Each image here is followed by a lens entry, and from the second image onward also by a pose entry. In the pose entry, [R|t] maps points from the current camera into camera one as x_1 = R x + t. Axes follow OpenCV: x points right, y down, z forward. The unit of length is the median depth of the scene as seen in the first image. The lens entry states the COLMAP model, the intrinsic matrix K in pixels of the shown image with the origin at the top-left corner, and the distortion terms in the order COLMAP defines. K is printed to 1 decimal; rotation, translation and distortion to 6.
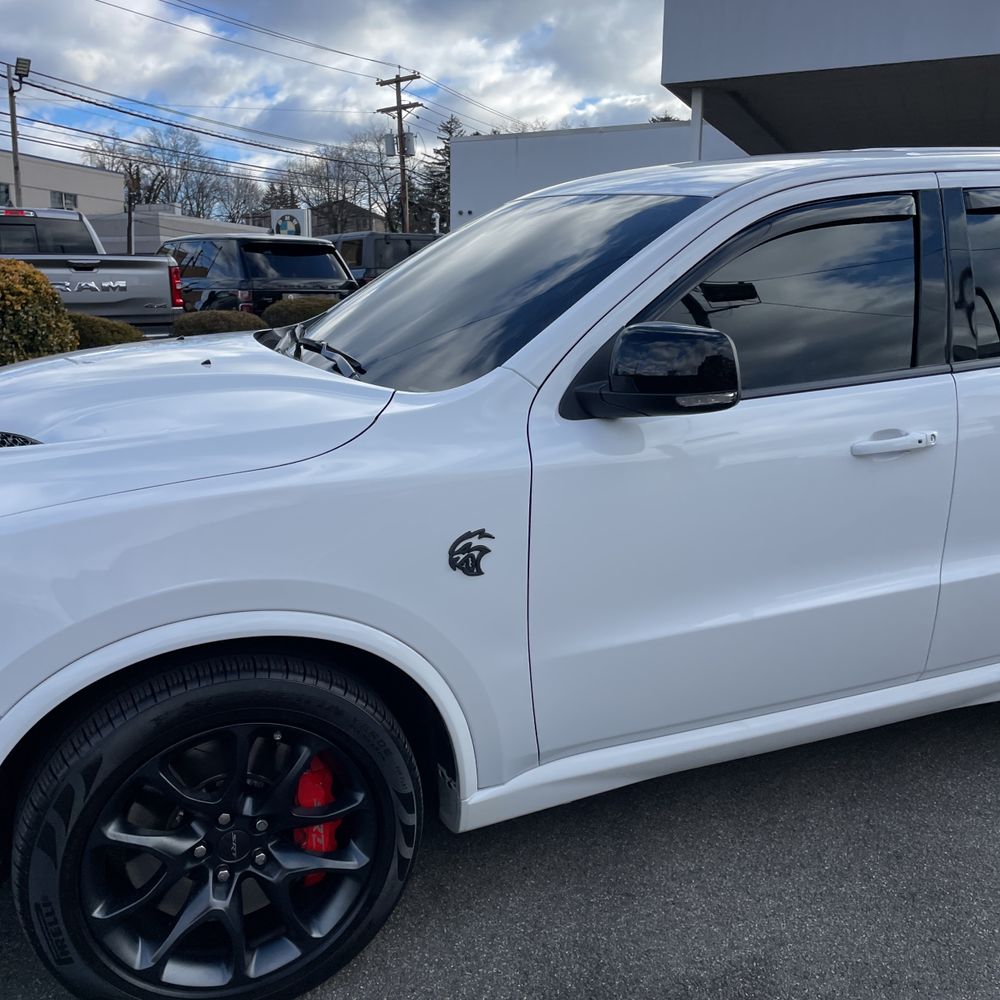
lens RADIAL K [[991.0, 0, 496.5], [0, 991.0, 504.3], [0, 0, 1]] dist [0.084925, -0.115519]
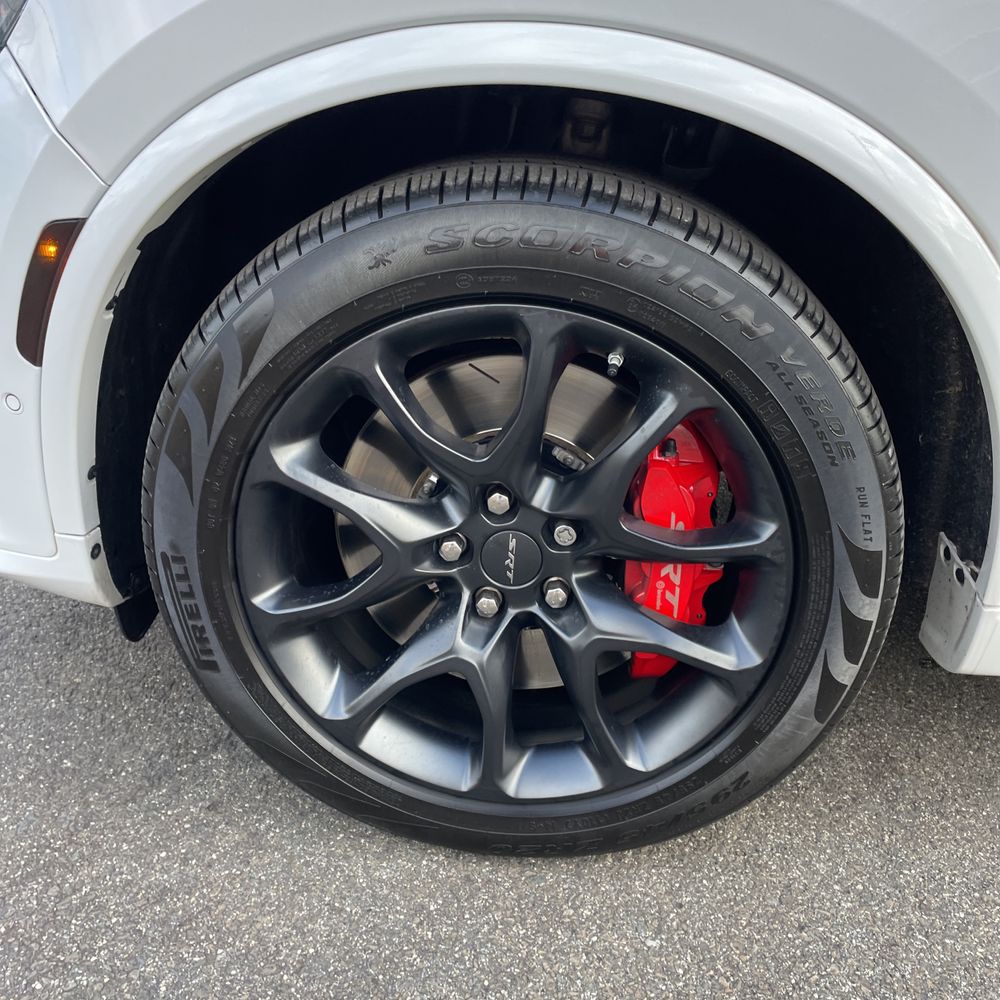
lens RADIAL K [[975.5, 0, 497.8], [0, 975.5, 498.1], [0, 0, 1]] dist [0.074731, -0.093037]
pose [[0.876315, 0.212177, -0.432497, -0.048200], [-0.142011, 0.971665, 0.188945, 0.202051], [0.460332, -0.104156, 0.881616, 0.517519]]
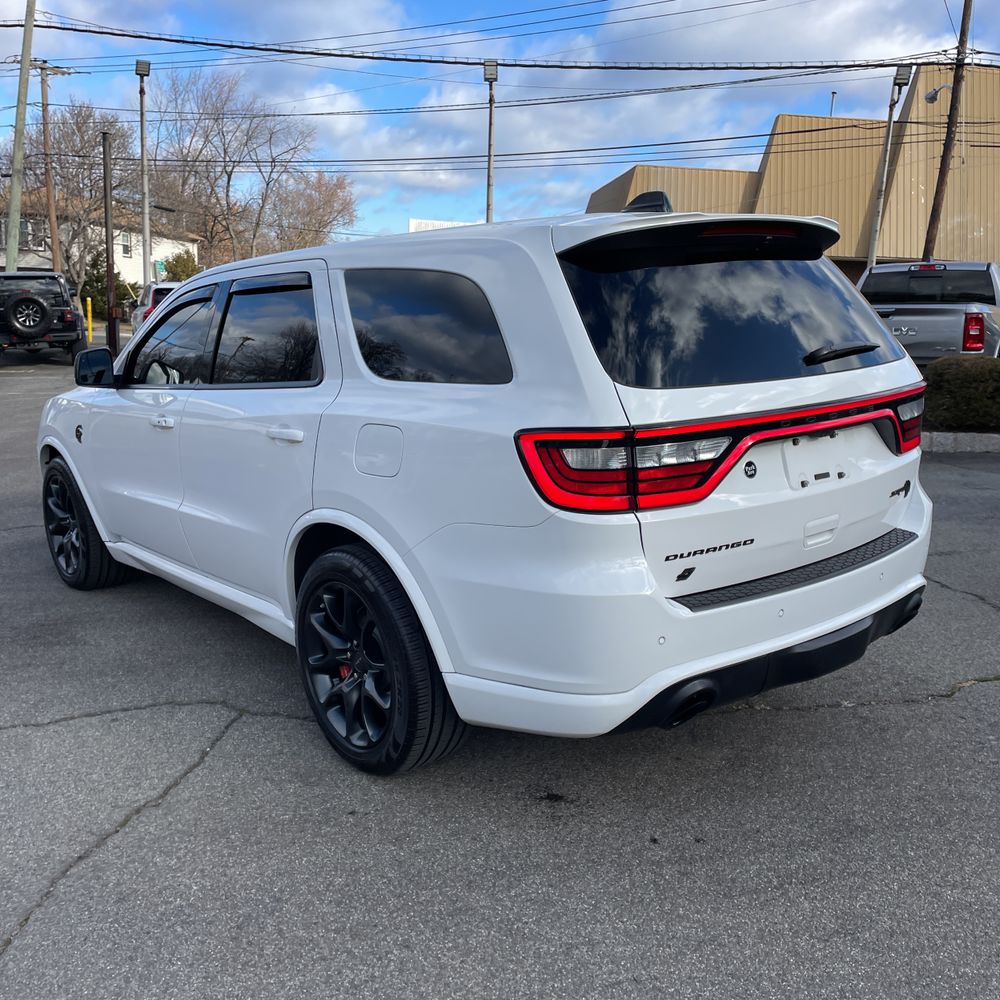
lens RADIAL K [[991.0, 0, 496.5], [0, 991.0, 504.3], [0, 0, 1]] dist [0.084925, -0.115519]
pose [[0.294025, 0.180417, -0.938615, 2.644808], [-0.216933, 0.968992, 0.118301, -0.300683], [0.930854, 0.168834, 0.324046, 1.139620]]
